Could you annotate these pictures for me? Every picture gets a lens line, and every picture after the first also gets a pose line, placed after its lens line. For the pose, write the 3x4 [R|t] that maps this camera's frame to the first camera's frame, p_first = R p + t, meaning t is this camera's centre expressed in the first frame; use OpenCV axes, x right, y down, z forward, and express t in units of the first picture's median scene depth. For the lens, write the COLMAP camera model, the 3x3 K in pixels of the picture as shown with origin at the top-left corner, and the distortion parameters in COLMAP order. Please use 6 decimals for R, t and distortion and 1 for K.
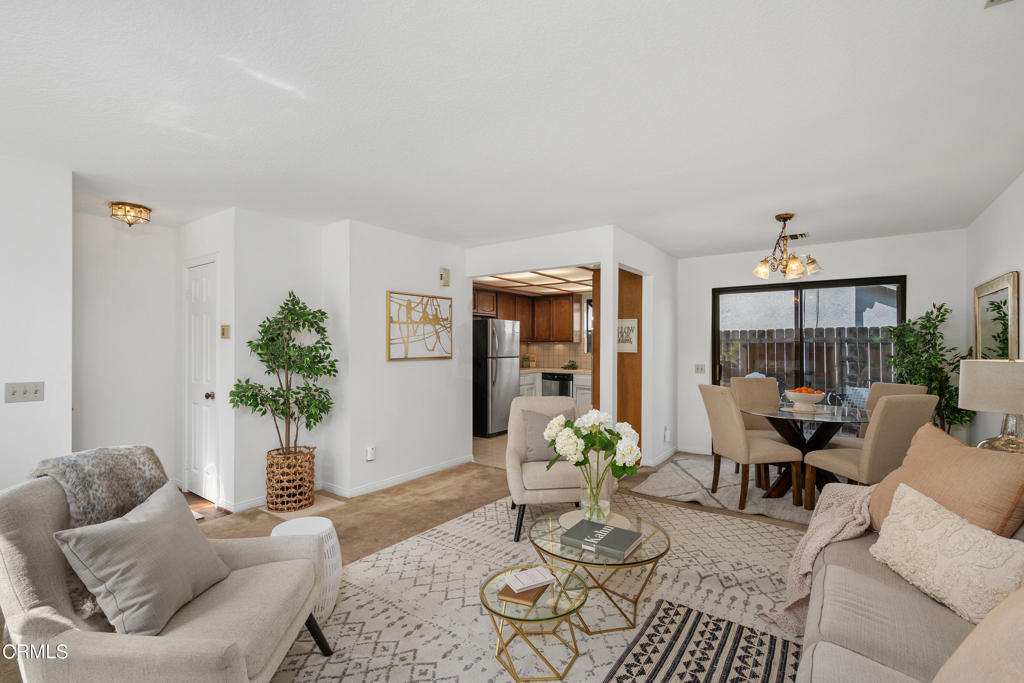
lens RADIAL K [[466.5, 0, 503.6], [0, 466.5, 345.1], [0, 0, 1]] dist [-0.002479, 0.001052]
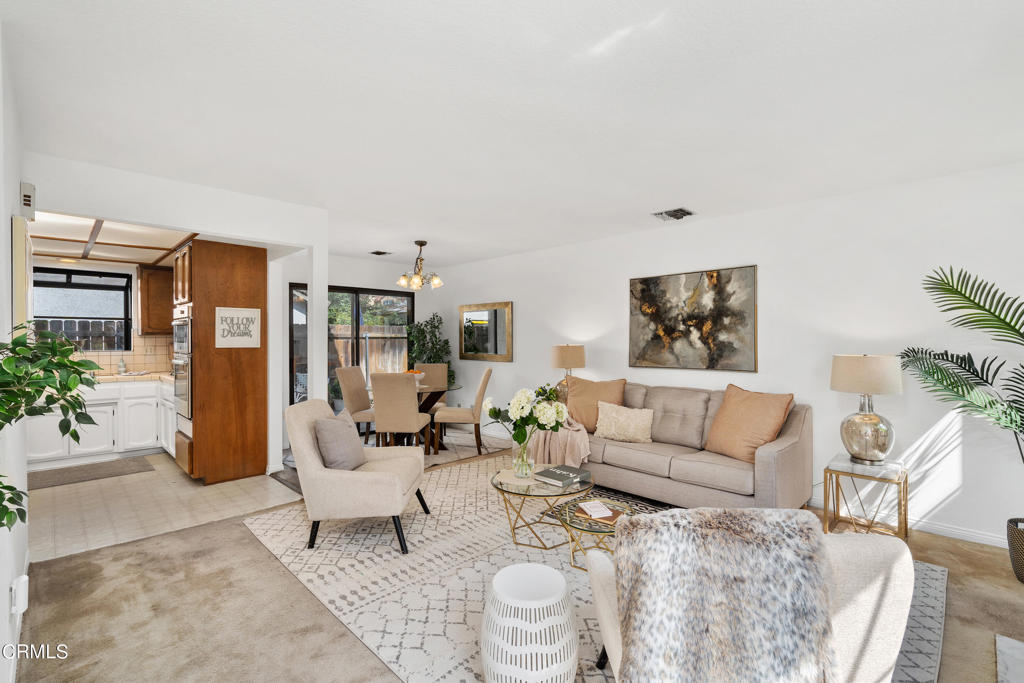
lens RADIAL K [[466.5, 0, 515.1], [0, 466.5, 341.2], [0, 0, 1]] dist [-0.002479, 0.001052]
pose [[0.149162, -0.006929, 0.988788, -0.636866], [0.002125, 0.999975, 0.006687, -0.000645], [-0.988810, 0.001104, 0.149173, 0.493555]]
